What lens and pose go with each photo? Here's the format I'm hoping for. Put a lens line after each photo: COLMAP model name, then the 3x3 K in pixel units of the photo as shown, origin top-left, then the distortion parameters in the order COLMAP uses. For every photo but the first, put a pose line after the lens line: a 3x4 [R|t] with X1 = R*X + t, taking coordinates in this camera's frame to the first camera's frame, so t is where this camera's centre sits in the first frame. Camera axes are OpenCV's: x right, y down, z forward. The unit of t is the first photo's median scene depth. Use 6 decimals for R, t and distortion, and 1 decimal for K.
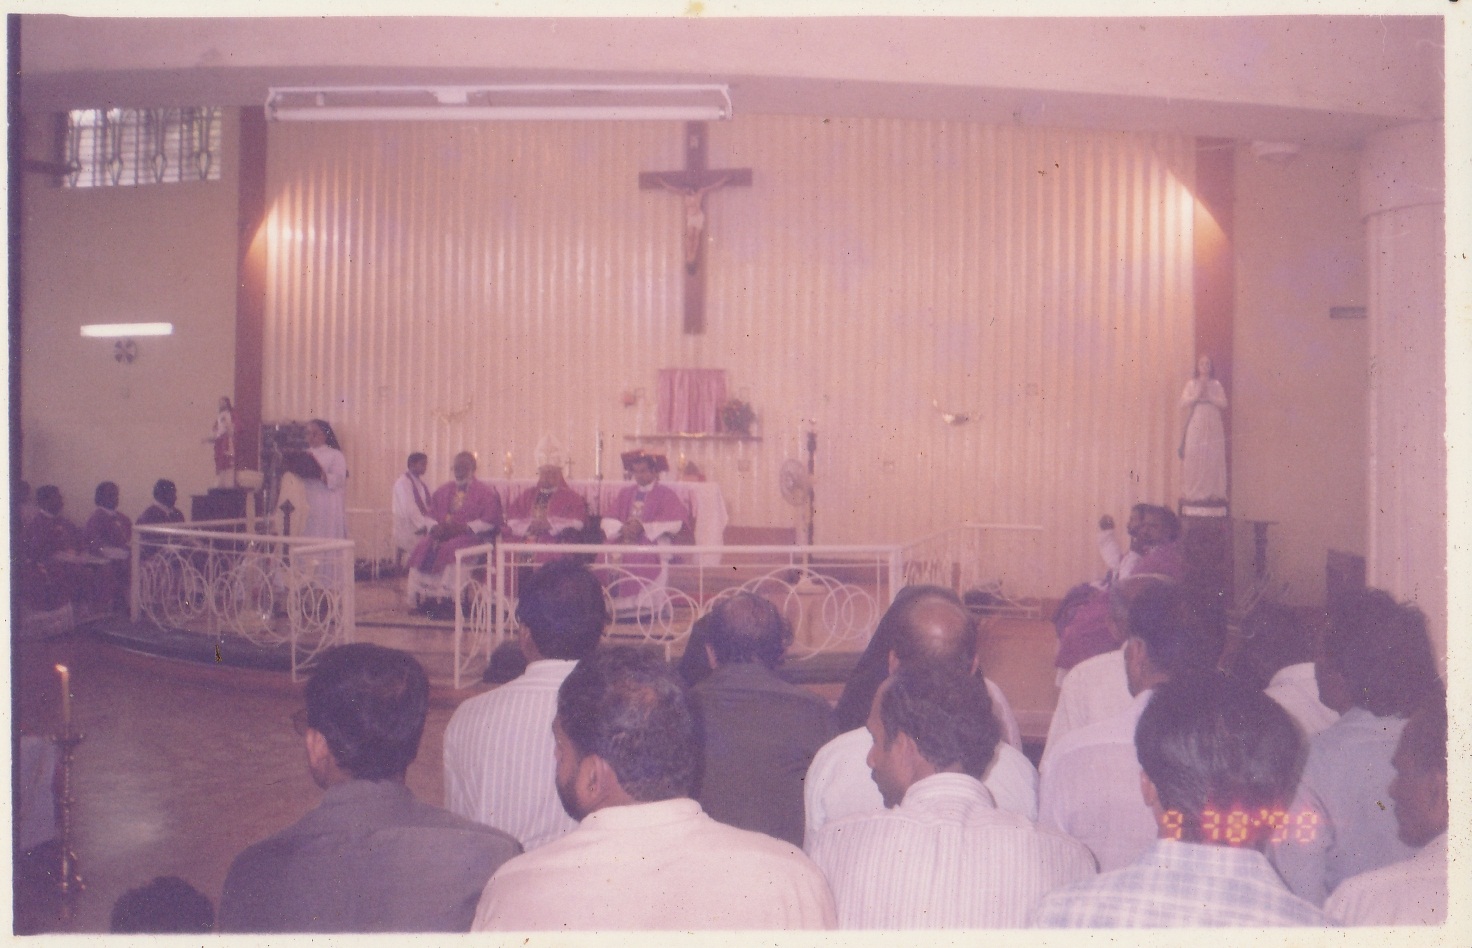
lens RADIAL K [[1419.6, 0, 736.0], [0, 1419.6, 474.0], [0, 0, 1]] dist [-0.014929, -0.138503]
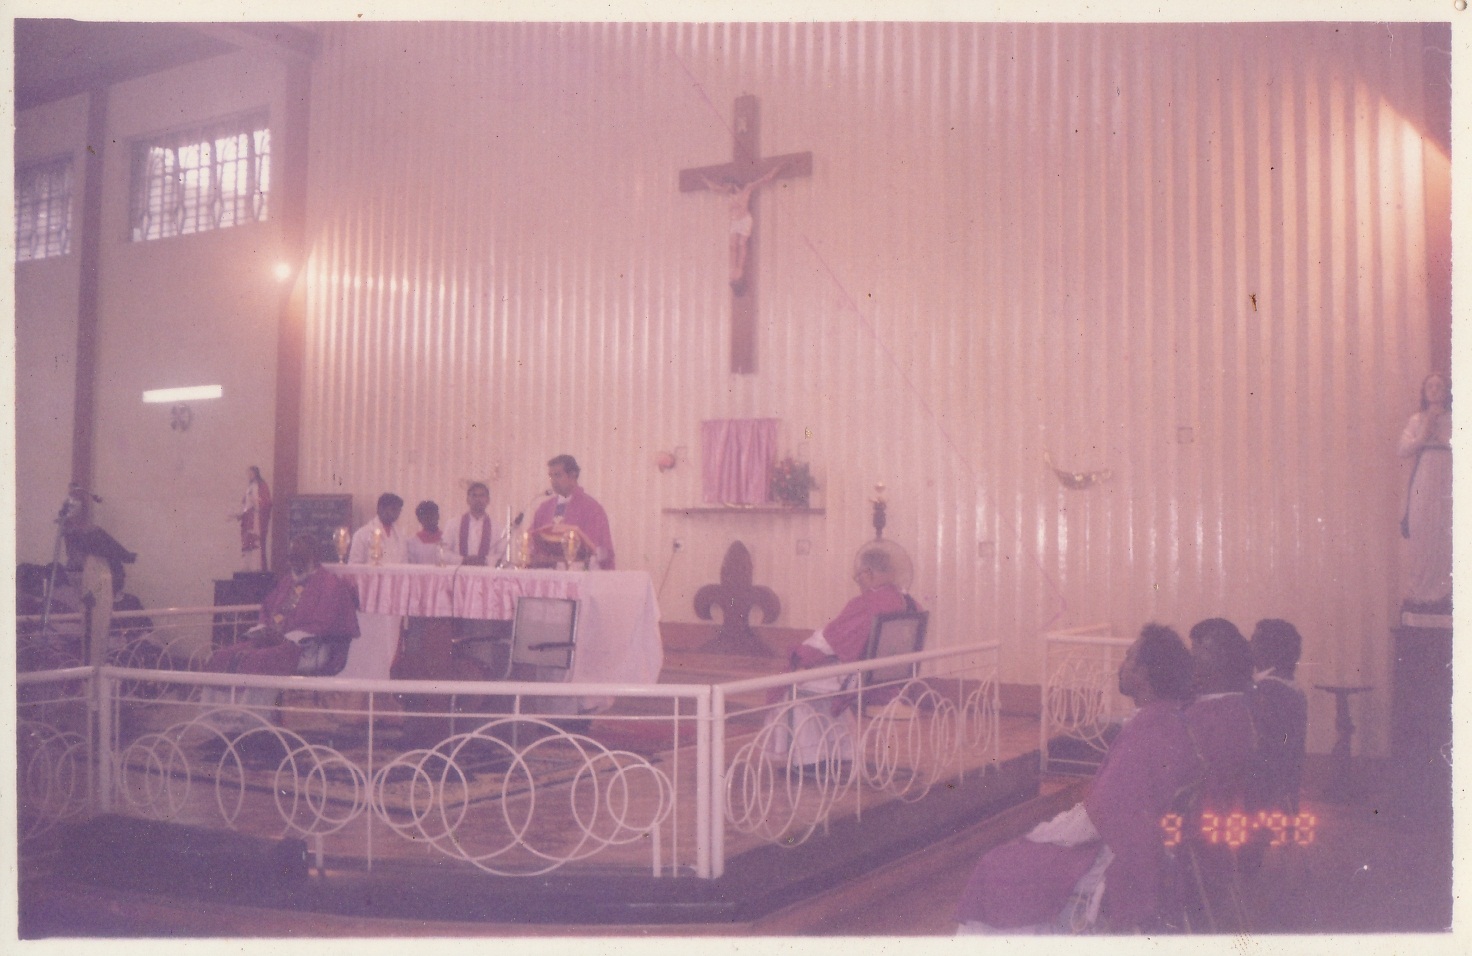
lens RADIAL K [[1419.6, 0, 736.0], [0, 1419.6, 478.0], [0, 0, 1]] dist [-0.014929, -0.138503]
pose [[0.960410, -0.011664, -0.278344, 0.172592], [-0.003499, 0.998539, -0.053920, -0.001827], [0.278567, 0.052759, 0.958967, 0.264033]]
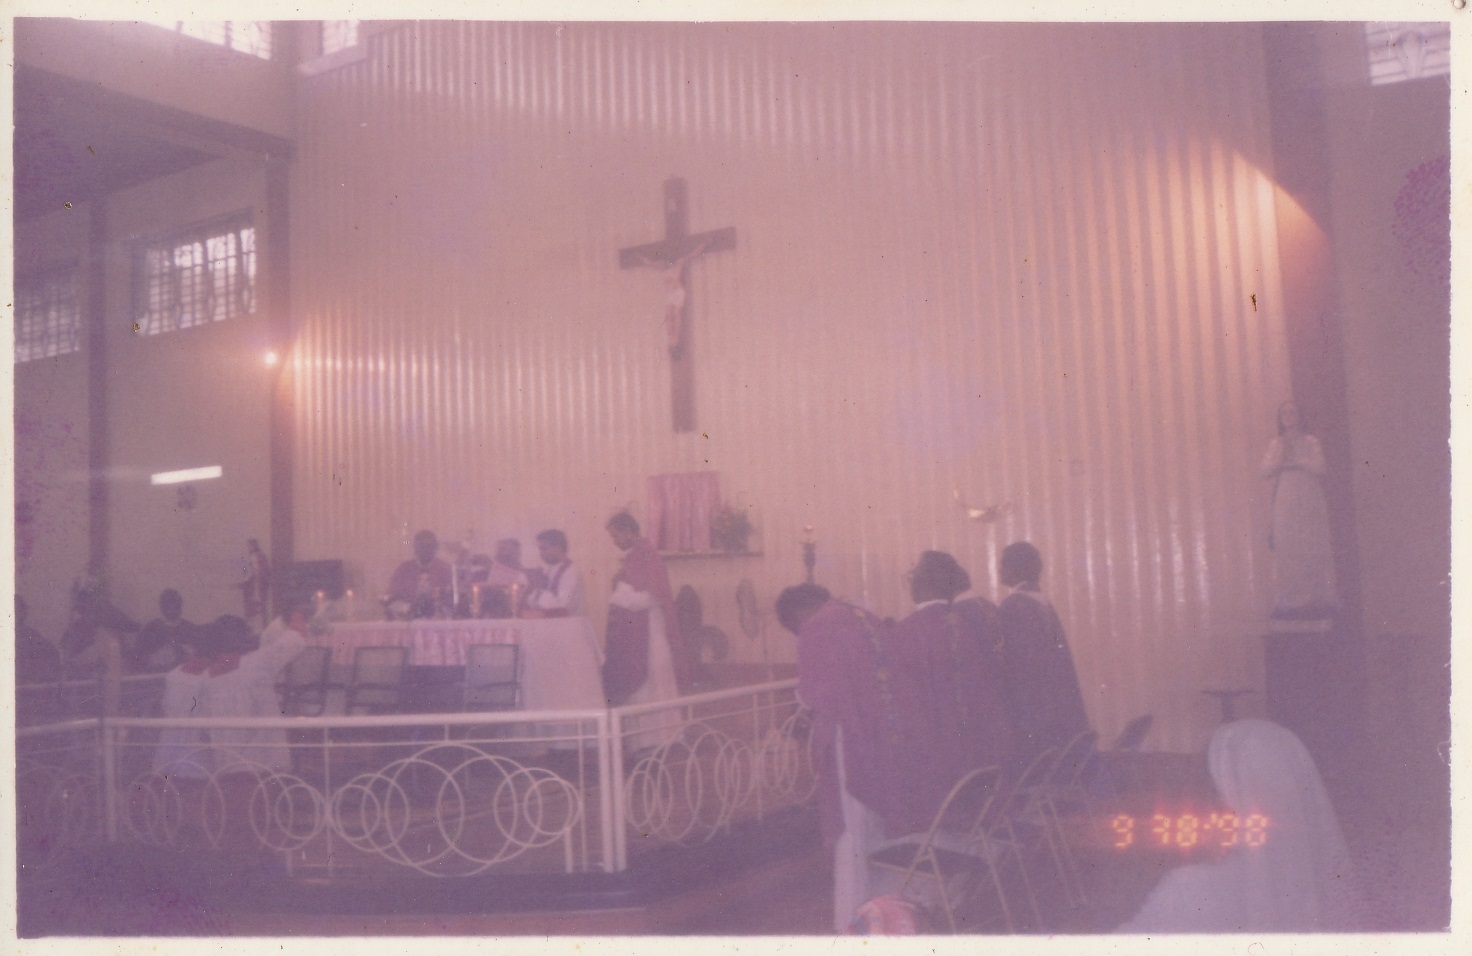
lens RADIAL K [[1411.4, 0, 684.6], [0, 1411.4, 484.3], [0, 0, 1]] dist [-0.049523, -0.002371]
pose [[0.944713, -0.070228, -0.320288, 0.225751], [0.045832, 0.995487, -0.083091, 0.000413], [0.324678, 0.063818, 0.943669, 0.216497]]
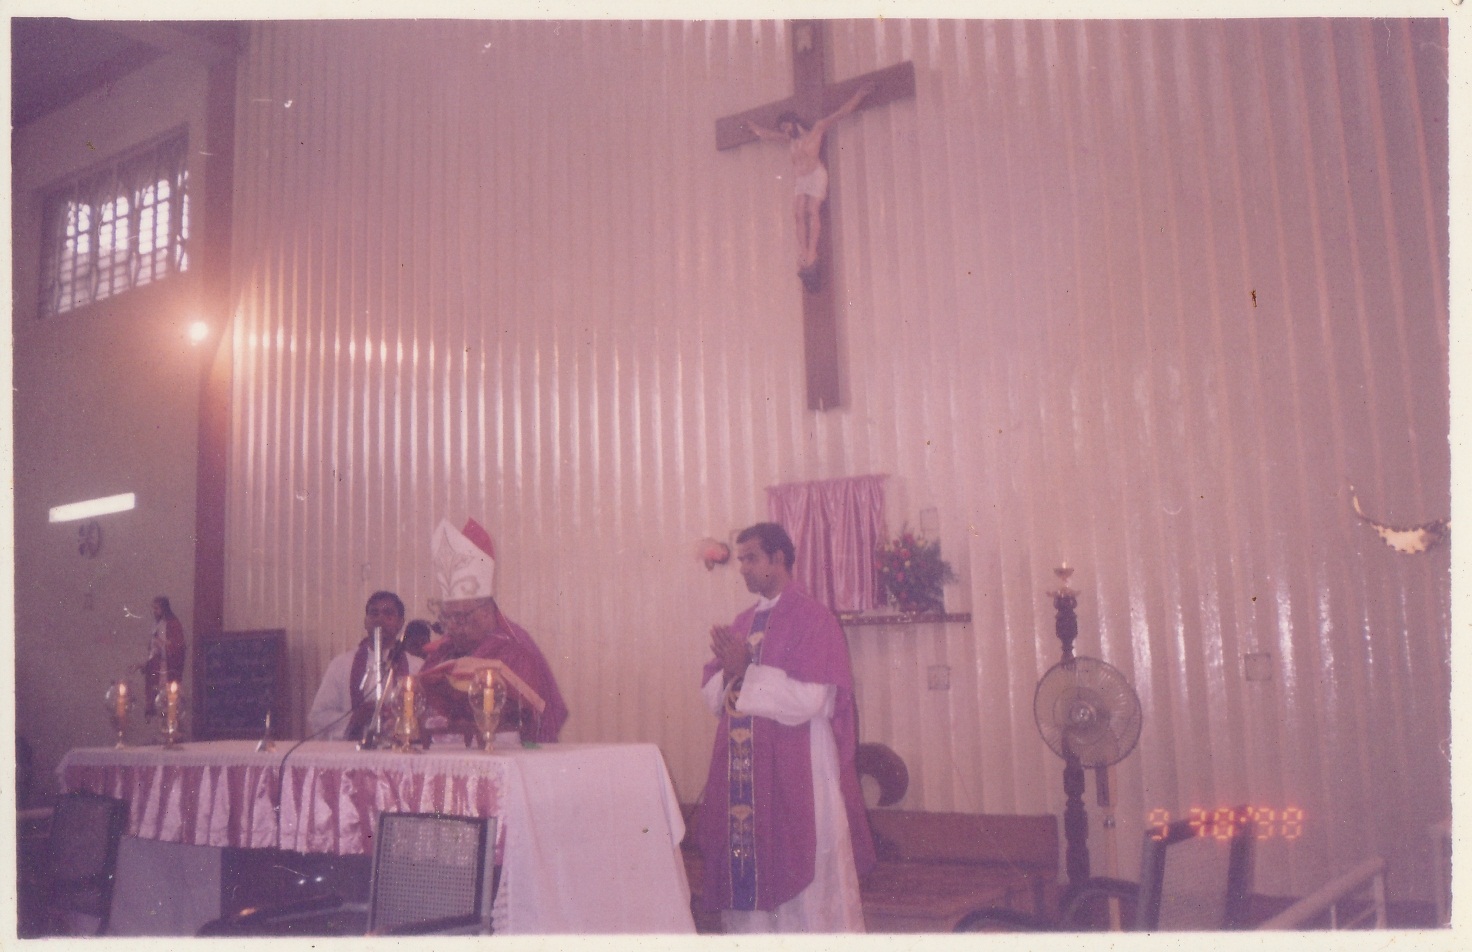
lens RADIAL K [[1419.6, 0, 736.0], [0, 1419.6, 476.0], [0, 0, 1]] dist [-0.014929, -0.138503]
pose [[0.938173, -0.088750, -0.334596, 0.100159], [0.041561, 0.988462, -0.145654, -0.005802], [0.343662, 0.122742, 0.931038, 0.519499]]
